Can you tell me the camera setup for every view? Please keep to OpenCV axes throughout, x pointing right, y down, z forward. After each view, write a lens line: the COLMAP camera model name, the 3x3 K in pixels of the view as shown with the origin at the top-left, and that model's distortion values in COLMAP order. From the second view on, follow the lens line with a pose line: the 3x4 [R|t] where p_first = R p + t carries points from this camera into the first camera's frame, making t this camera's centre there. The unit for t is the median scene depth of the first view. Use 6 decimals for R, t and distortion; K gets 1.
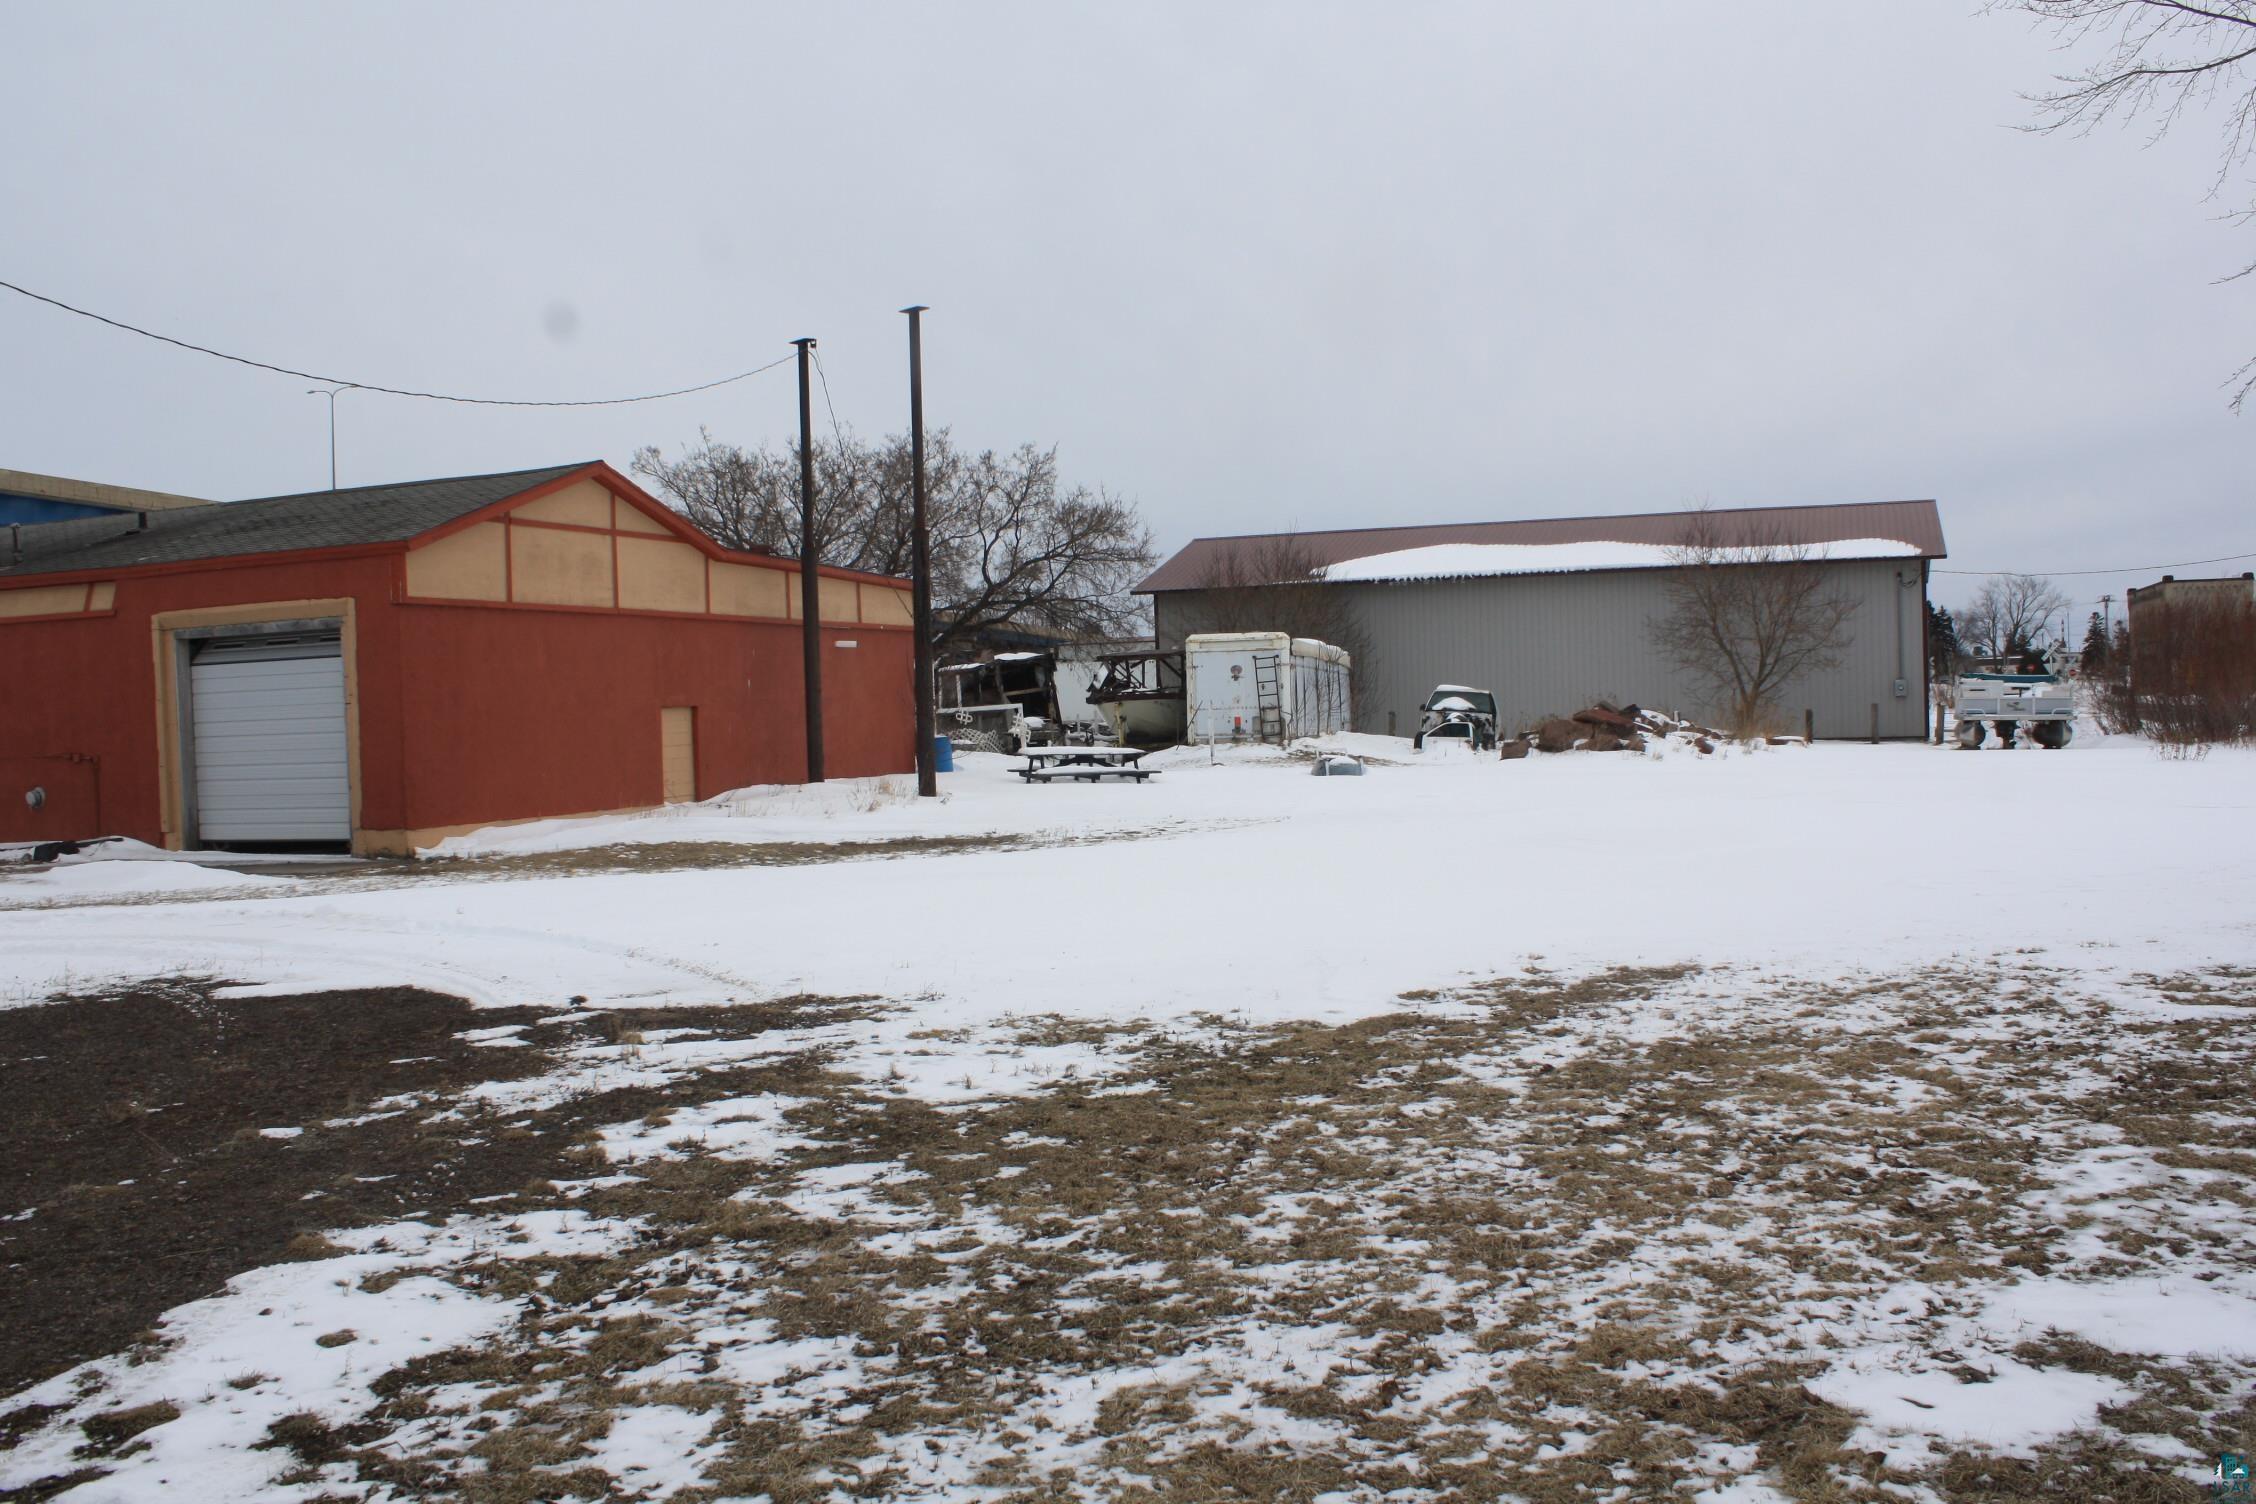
lens RADIAL K [[1914.6, 0, 1138.1], [0, 1914.6, 766.5], [0, 0, 1]] dist [-0.167247, 0.158218]
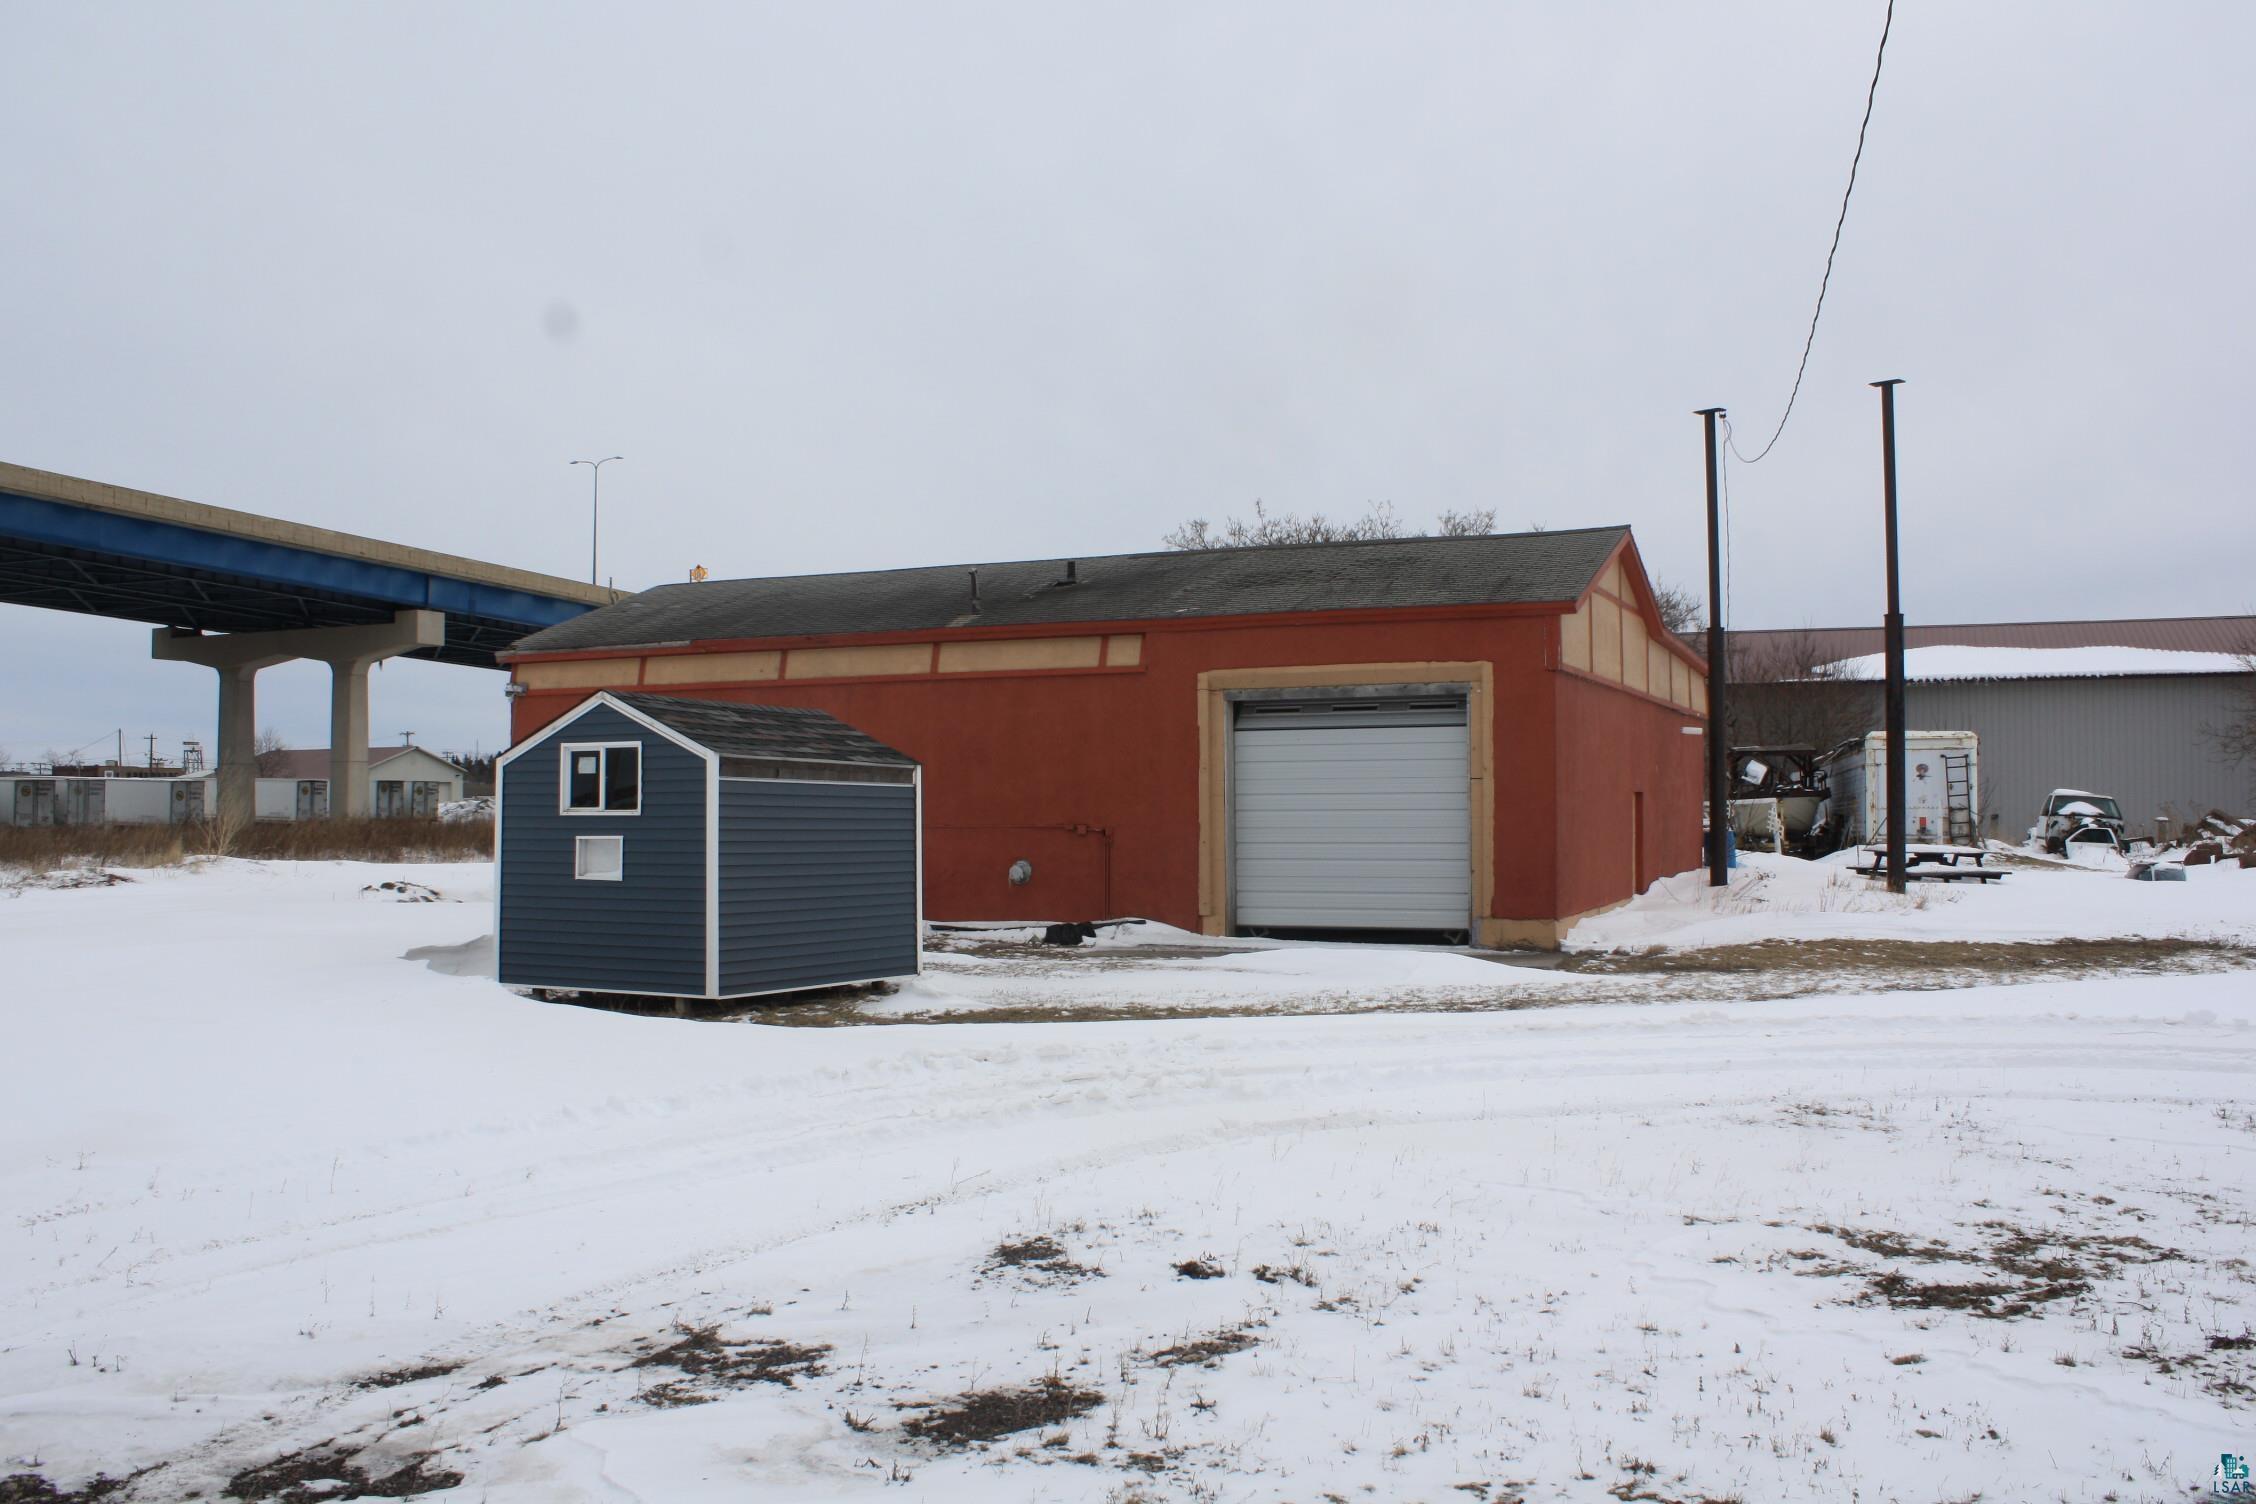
lens RADIAL K [[1914.6, 0, 1138.1], [0, 1914.6, 766.5], [0, 0, 1]] dist [-0.167247, 0.158218]
pose [[0.999225, 0.027282, -0.028388, -0.523156], [-0.028626, 0.998434, -0.048073, 0.008859], [0.027032, 0.048848, 0.998440, 0.069793]]
